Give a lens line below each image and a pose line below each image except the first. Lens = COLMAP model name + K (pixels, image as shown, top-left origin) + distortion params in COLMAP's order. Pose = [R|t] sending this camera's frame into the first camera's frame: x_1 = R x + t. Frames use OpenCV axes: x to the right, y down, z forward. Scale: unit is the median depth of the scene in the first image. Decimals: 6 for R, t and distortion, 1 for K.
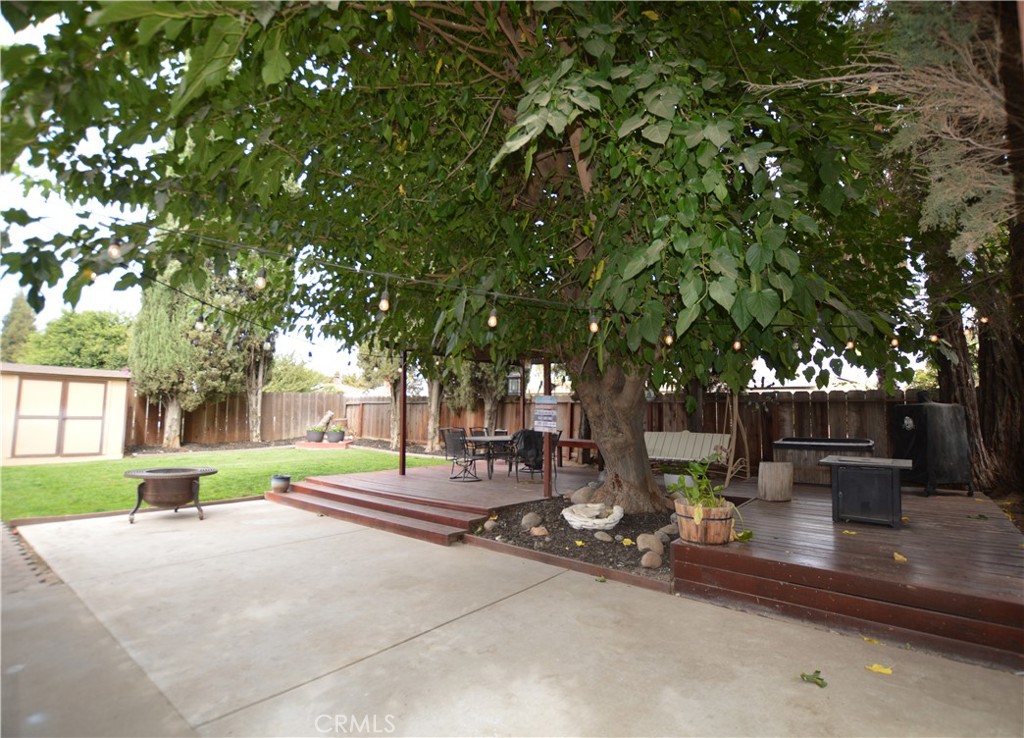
lens RADIAL K [[490.1, 0, 535.9], [0, 490.1, 370.2], [0, 0, 1]] dist [-0.026330, 0.000405]
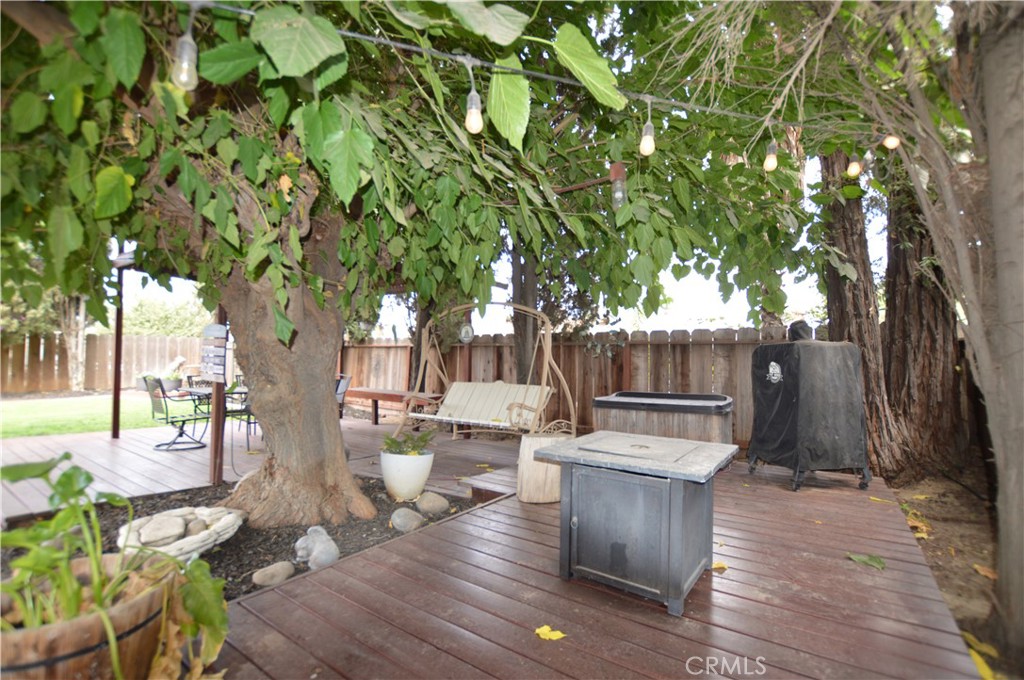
lens RADIAL K [[452.7, 0, 512.0], [0, 452.7, 340.0], [0, 0, 1]] dist [-0.026396, -0.000215]
pose [[0.999107, 0.007096, 0.041654, 0.194860], [-0.008637, 0.999280, 0.036934, 0.023728], [-0.041362, -0.037261, 0.998449, 0.206119]]
